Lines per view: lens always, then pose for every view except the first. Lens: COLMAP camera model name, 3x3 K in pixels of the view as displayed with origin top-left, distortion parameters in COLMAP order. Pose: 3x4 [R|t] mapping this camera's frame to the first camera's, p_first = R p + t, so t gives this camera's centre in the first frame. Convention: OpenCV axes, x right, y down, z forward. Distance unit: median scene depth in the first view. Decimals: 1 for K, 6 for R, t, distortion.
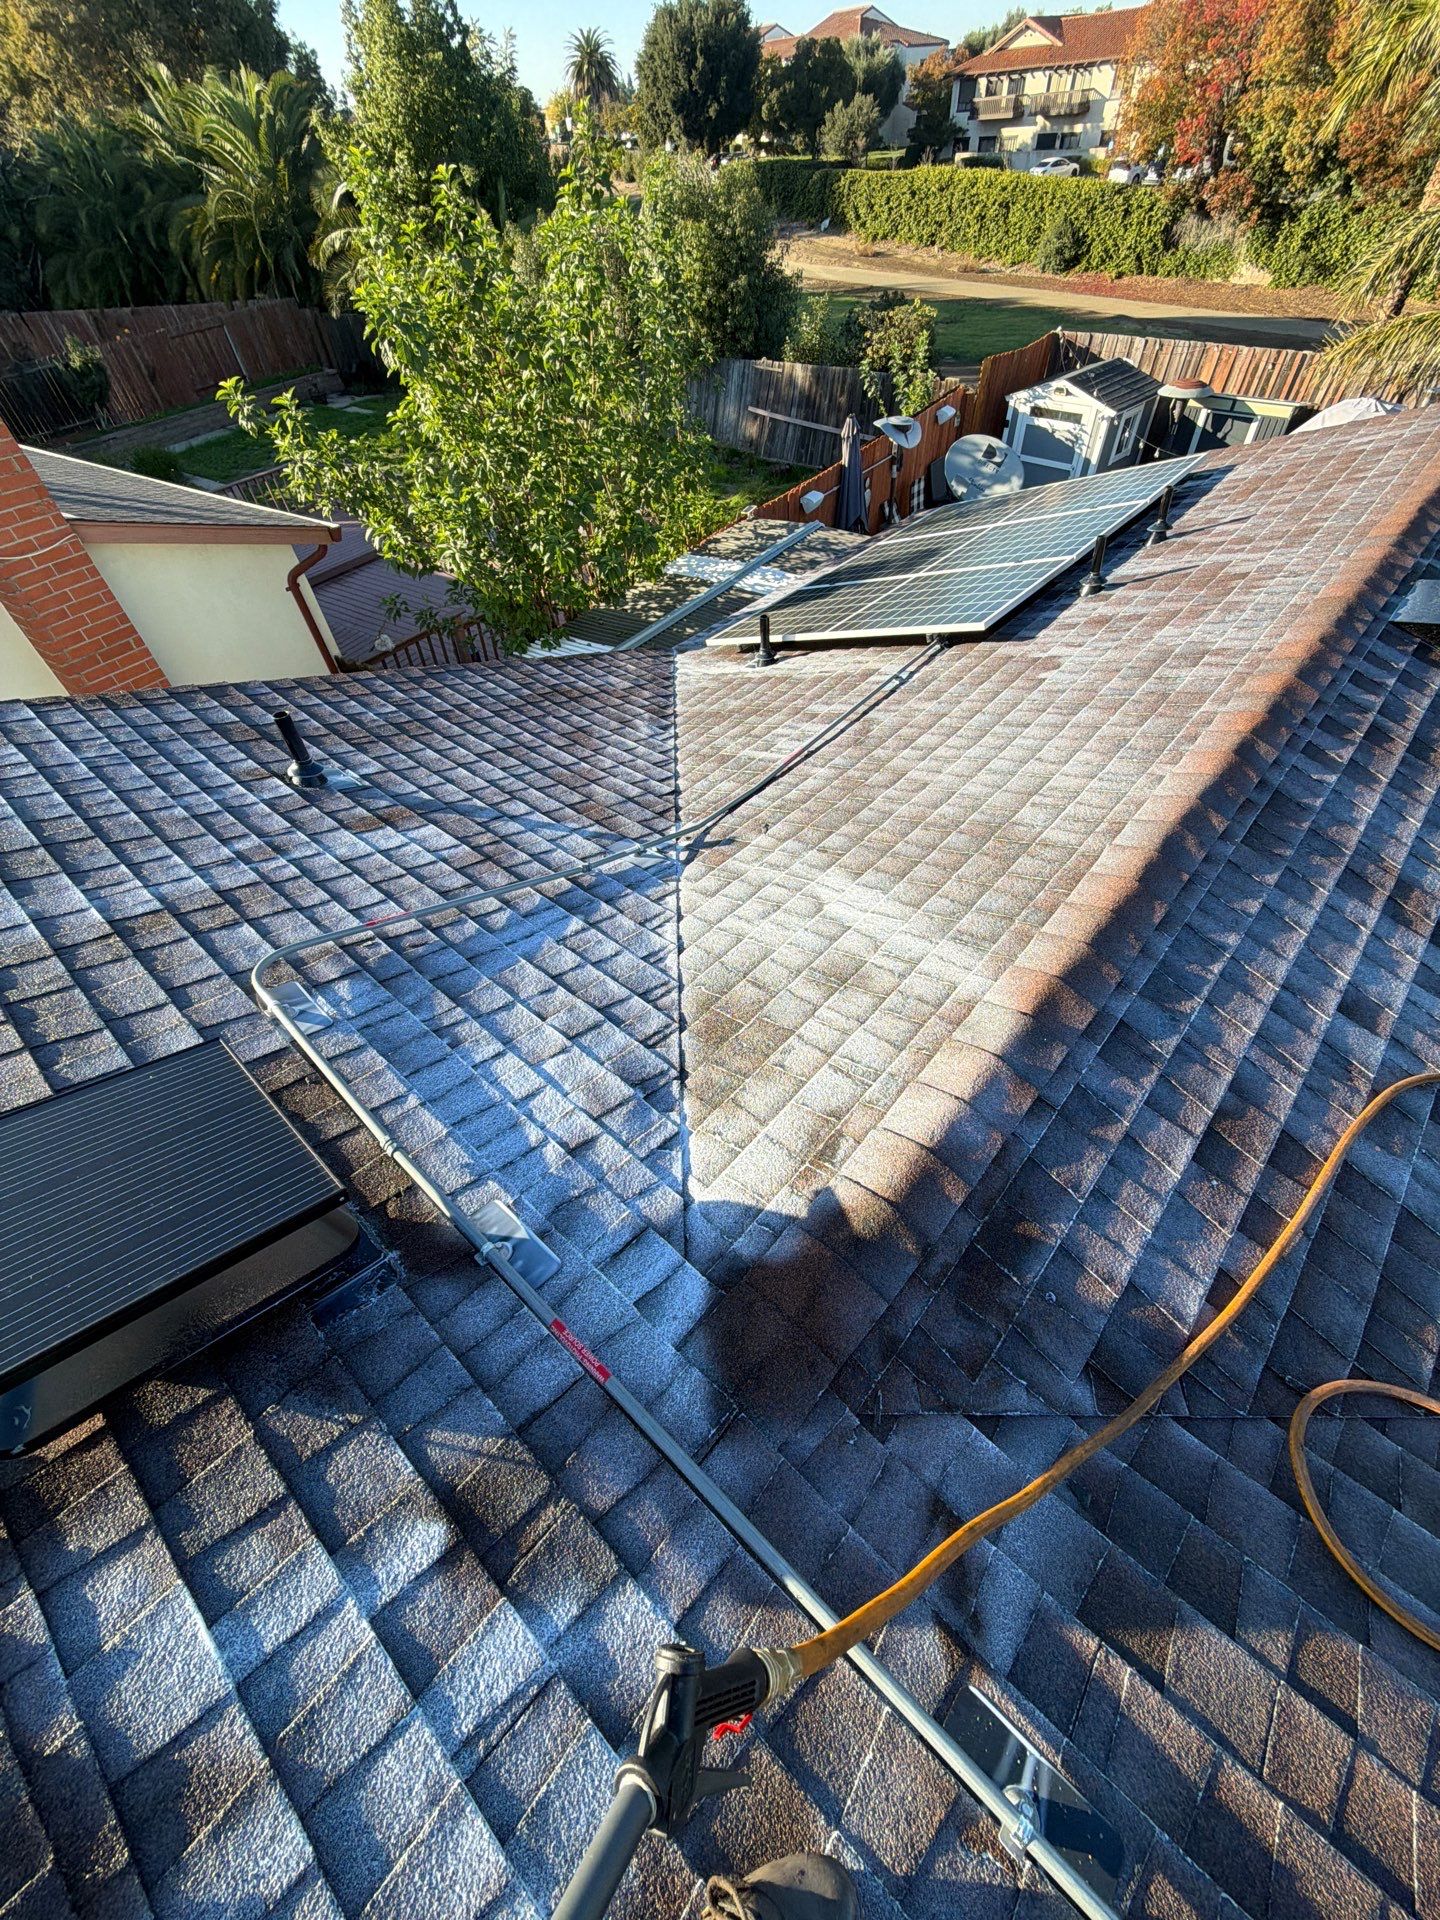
lens RADIAL K [[768.2, 0, 713.5], [0, 768.2, 959.2], [0, 0, 1]] dist [-0.002997, 0.000627]
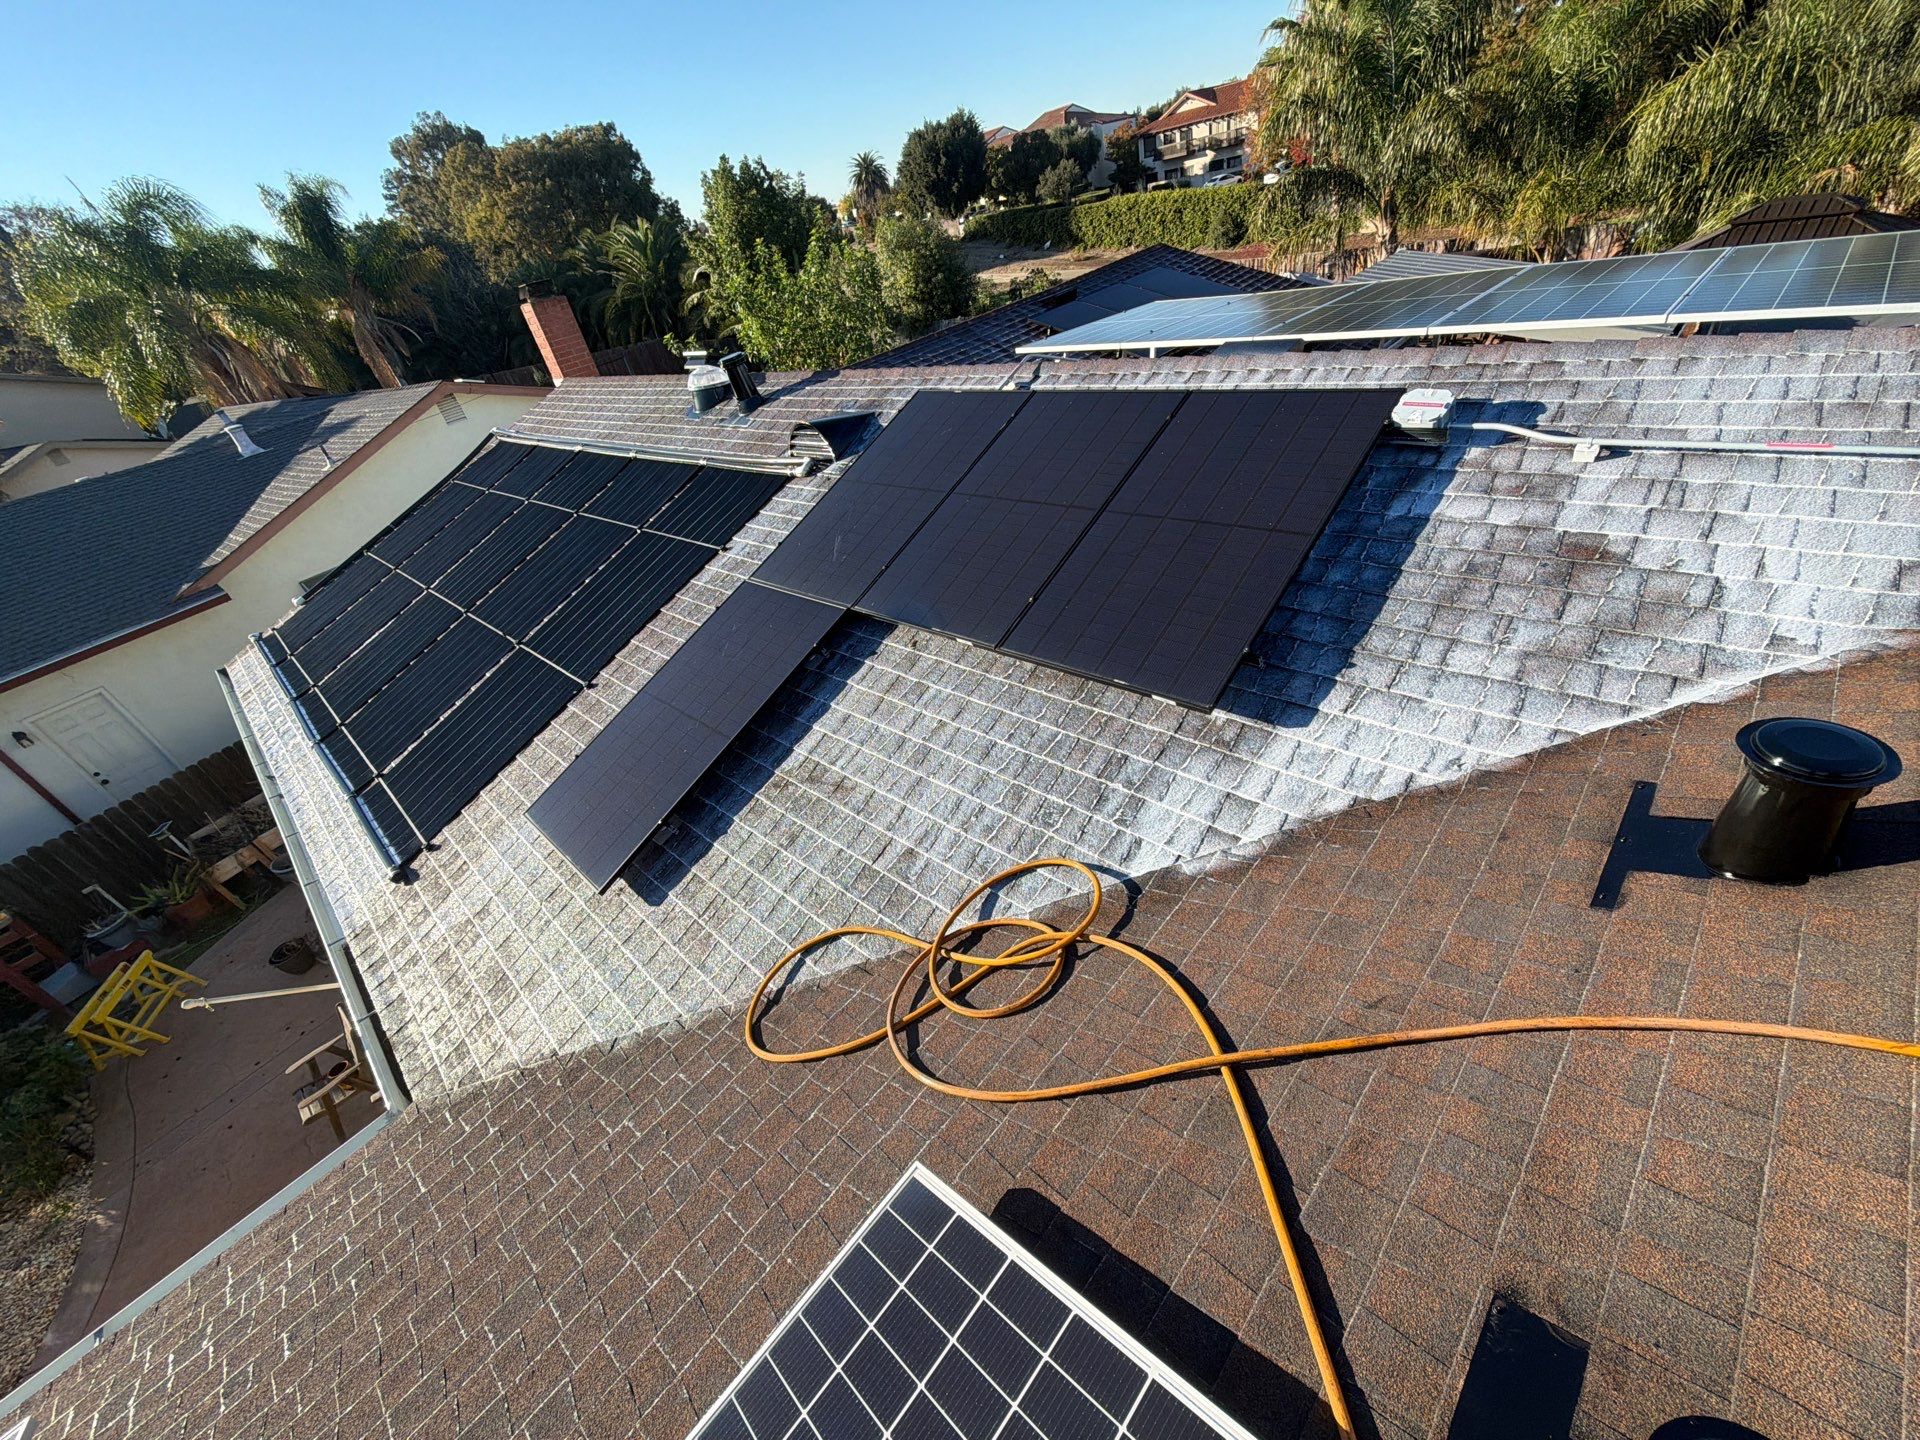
lens RADIAL K [[768.2, 0, 958.1], [0, 768.2, 720.4], [0, 0, 1]] dist [-0.002997, 0.000627]
pose [[0.990954, -0.098803, -0.090821, 0.033904], [0.075696, 0.970320, -0.229673, 0.103941], [0.110818, 0.220721, 0.969021, -0.093729]]
